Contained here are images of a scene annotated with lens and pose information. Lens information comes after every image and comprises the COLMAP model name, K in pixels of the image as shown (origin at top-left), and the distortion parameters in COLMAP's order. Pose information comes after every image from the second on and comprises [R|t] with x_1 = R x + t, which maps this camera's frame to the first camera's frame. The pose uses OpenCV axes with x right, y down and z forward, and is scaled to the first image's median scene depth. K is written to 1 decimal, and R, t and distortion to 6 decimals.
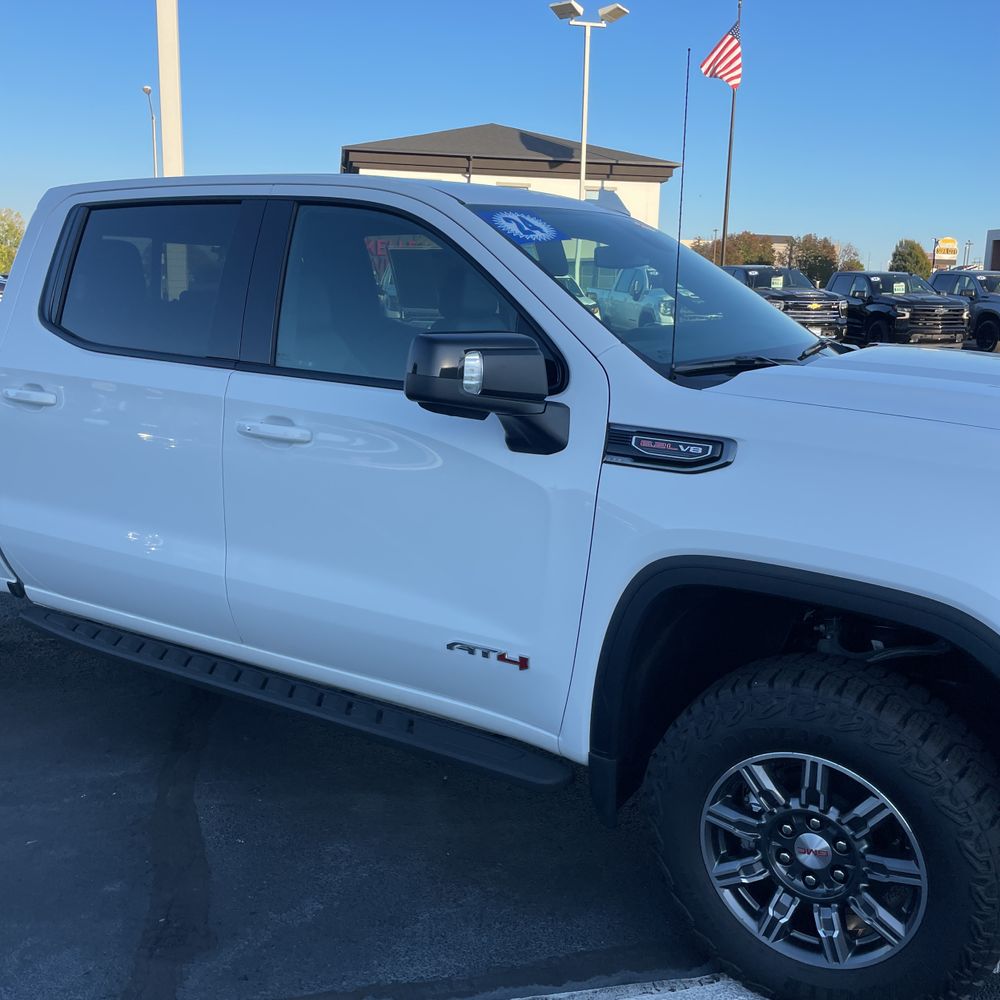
lens RADIAL K [[993.0, 0, 518.5], [0, 993.0, 492.9], [0, 0, 1]] dist [0.100934, -0.131920]
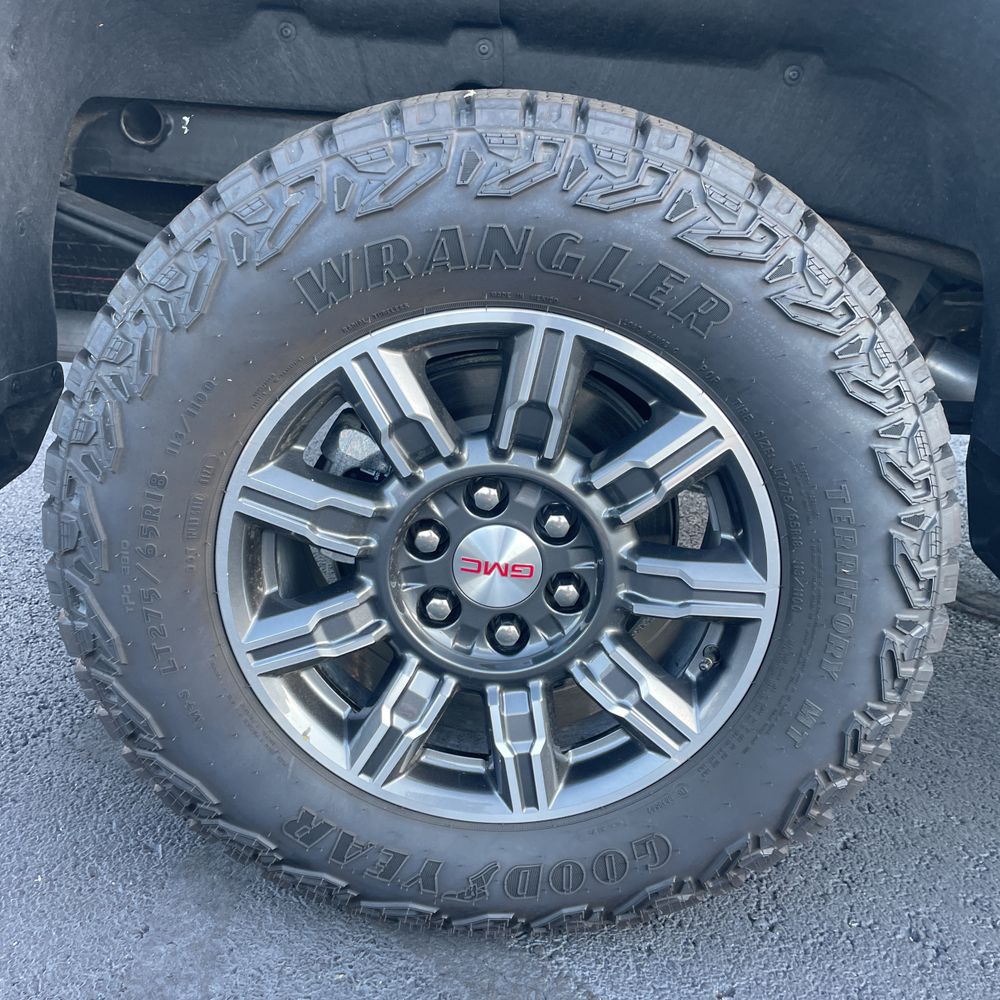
lens RADIAL K [[964.4, 0, 512.1], [0, 964.4, 465.8], [0, 0, 1]] dist [0.017514, 0.000220]
pose [[0.854939, -0.005481, 0.518700, 0.090258], [-0.089552, 0.983371, 0.157994, 0.246649], [-0.510941, -0.181526, 0.840231, 0.658982]]
